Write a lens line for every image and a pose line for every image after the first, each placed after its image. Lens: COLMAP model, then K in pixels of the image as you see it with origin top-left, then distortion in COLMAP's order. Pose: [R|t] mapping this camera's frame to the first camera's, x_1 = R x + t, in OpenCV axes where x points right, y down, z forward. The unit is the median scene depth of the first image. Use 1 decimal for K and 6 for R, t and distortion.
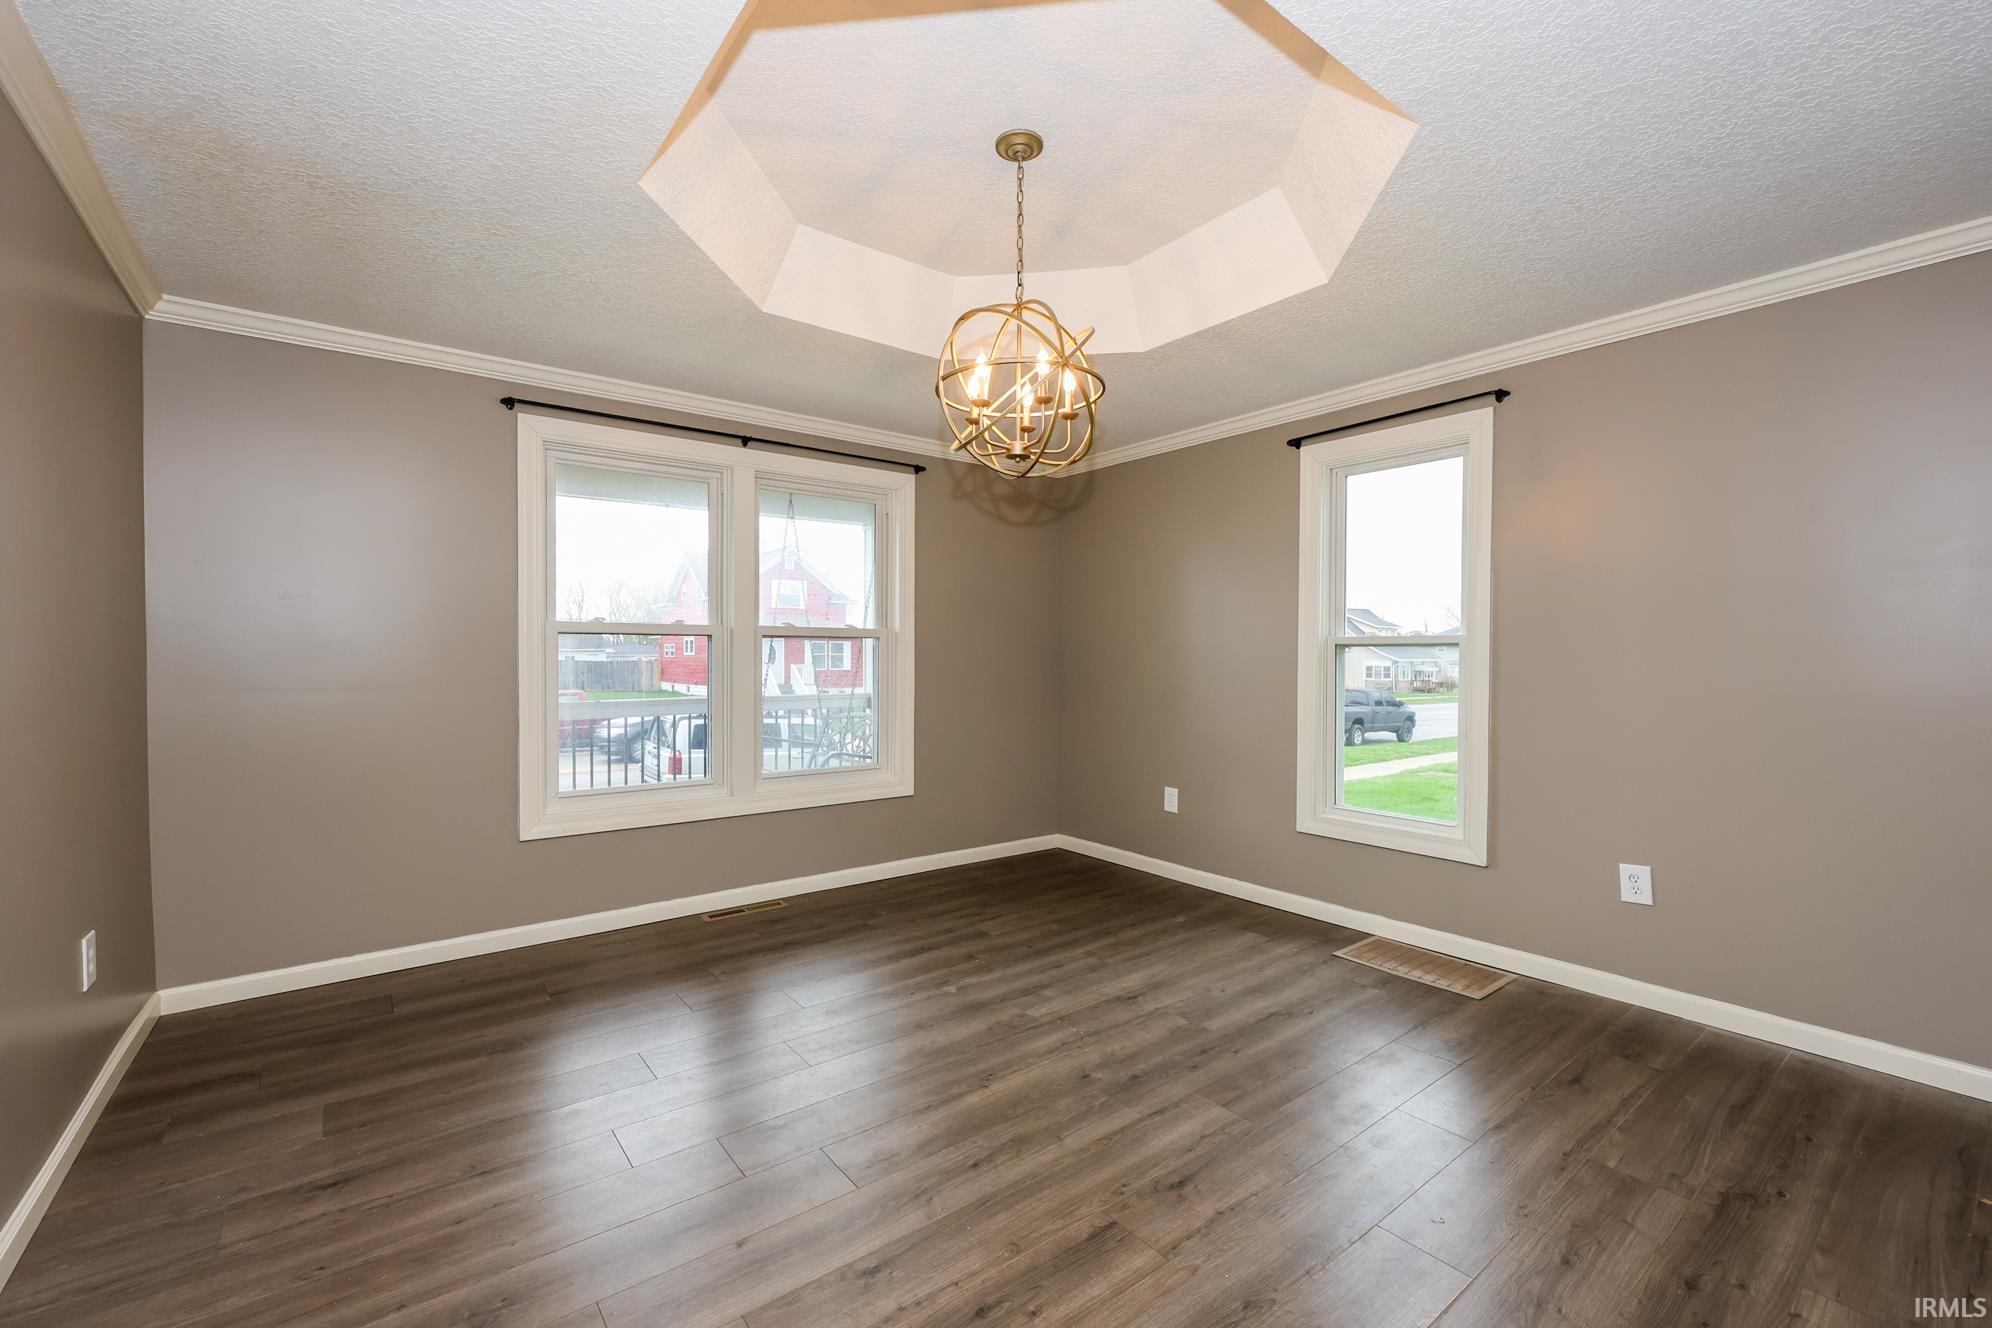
lens RADIAL K [[823.4, 0, 996.0], [0, 823.4, 664.0], [0, 0, 1]] dist [-0.000340, 0.000170]
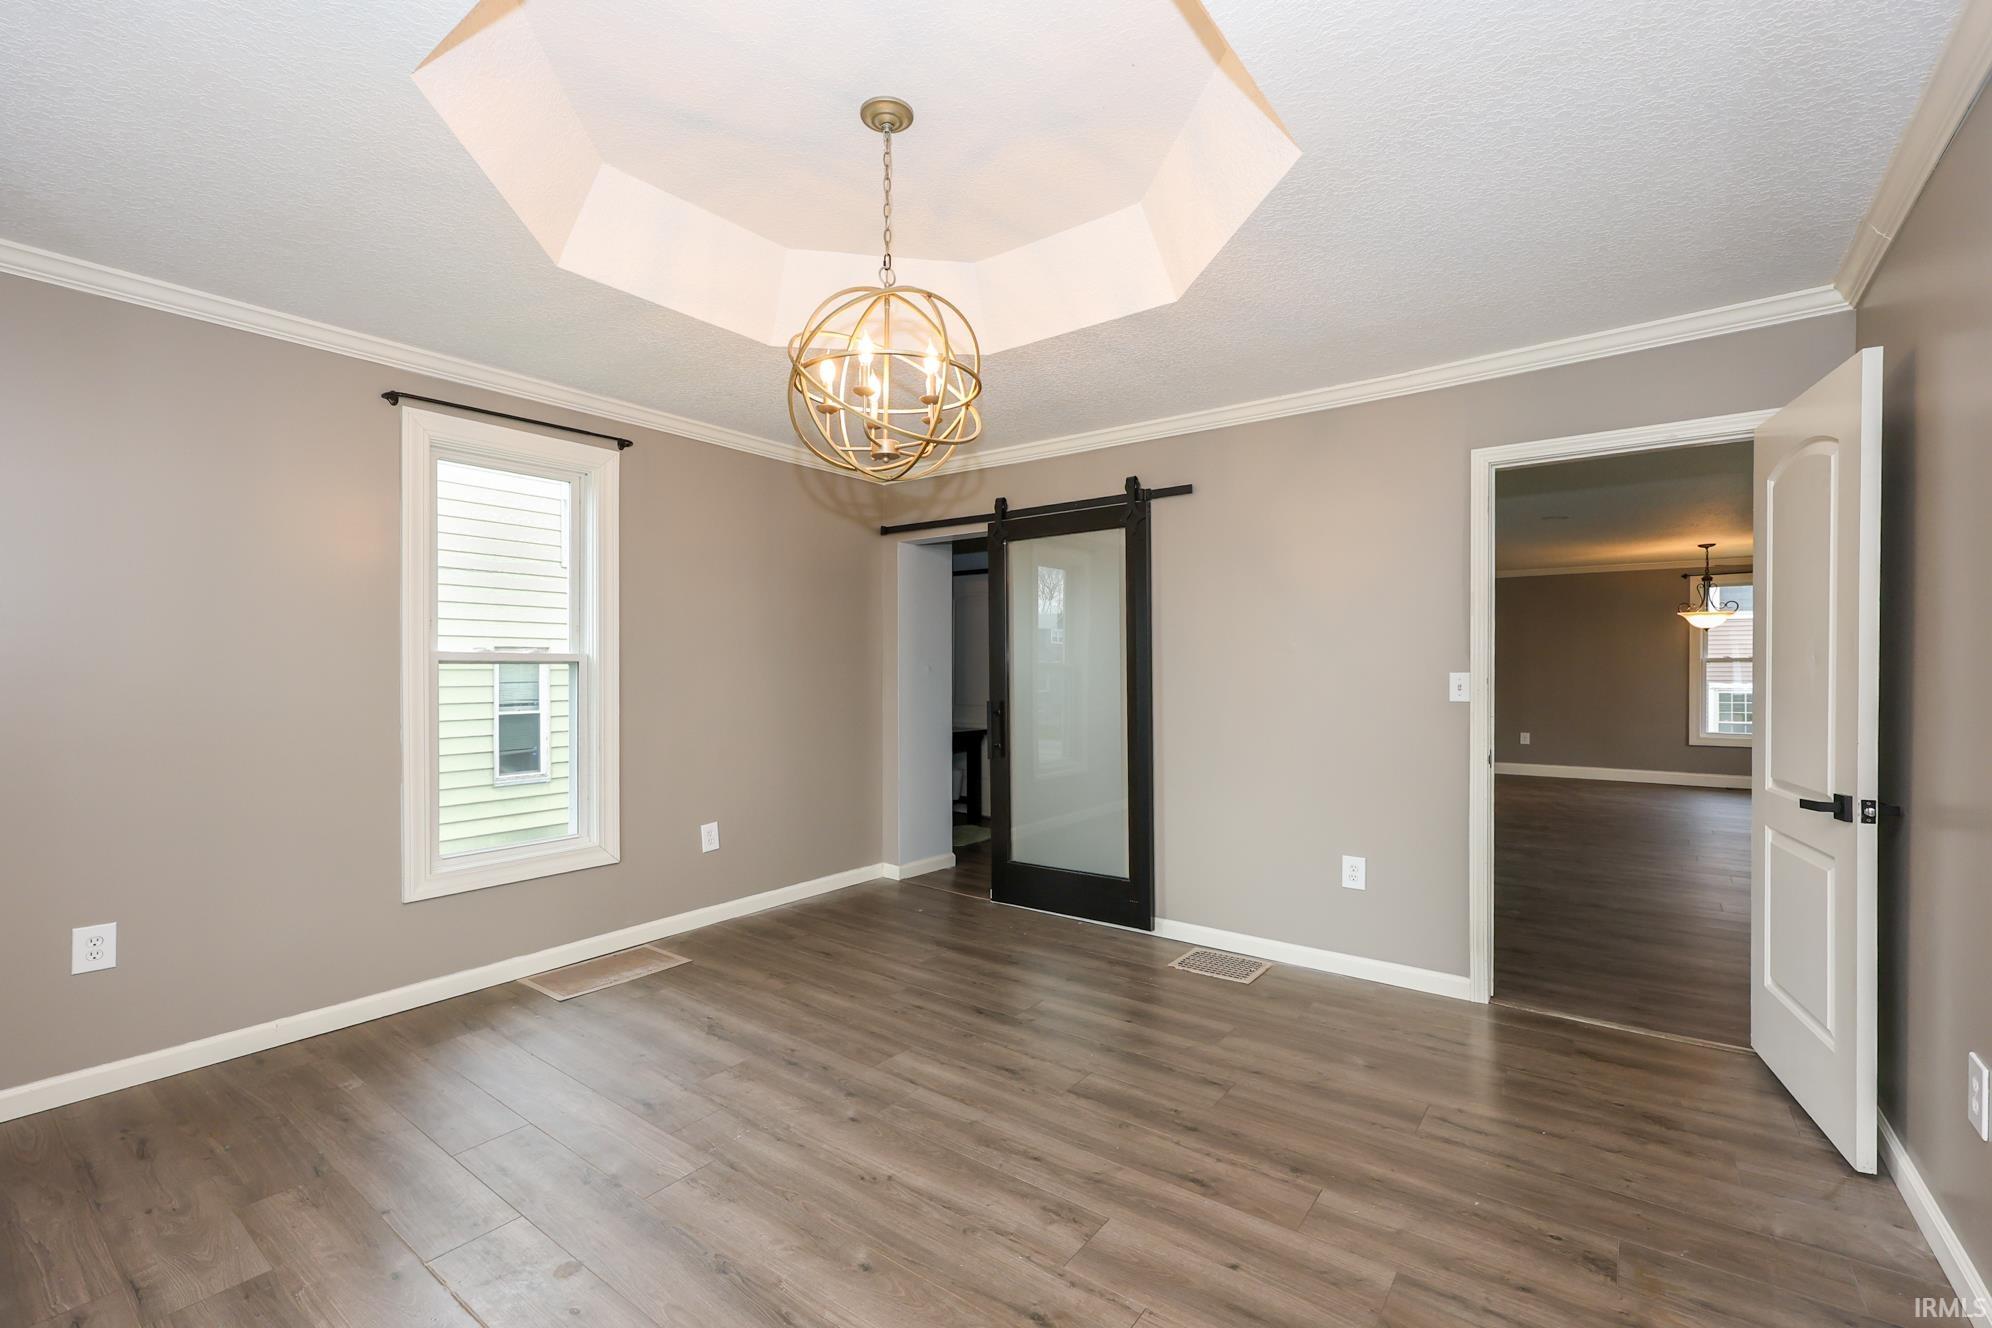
lens RADIAL K [[880.4, 0, 952.4], [0, 880.4, 684.9], [0, 0, 1]] dist [0.000285, 0.000658]
pose [[-0.241490, -0.017591, 0.970244, -0.867733], [0.012663, 0.999693, 0.021277, -0.018979], [-0.970321, 0.017425, -0.241193, 1.093693]]
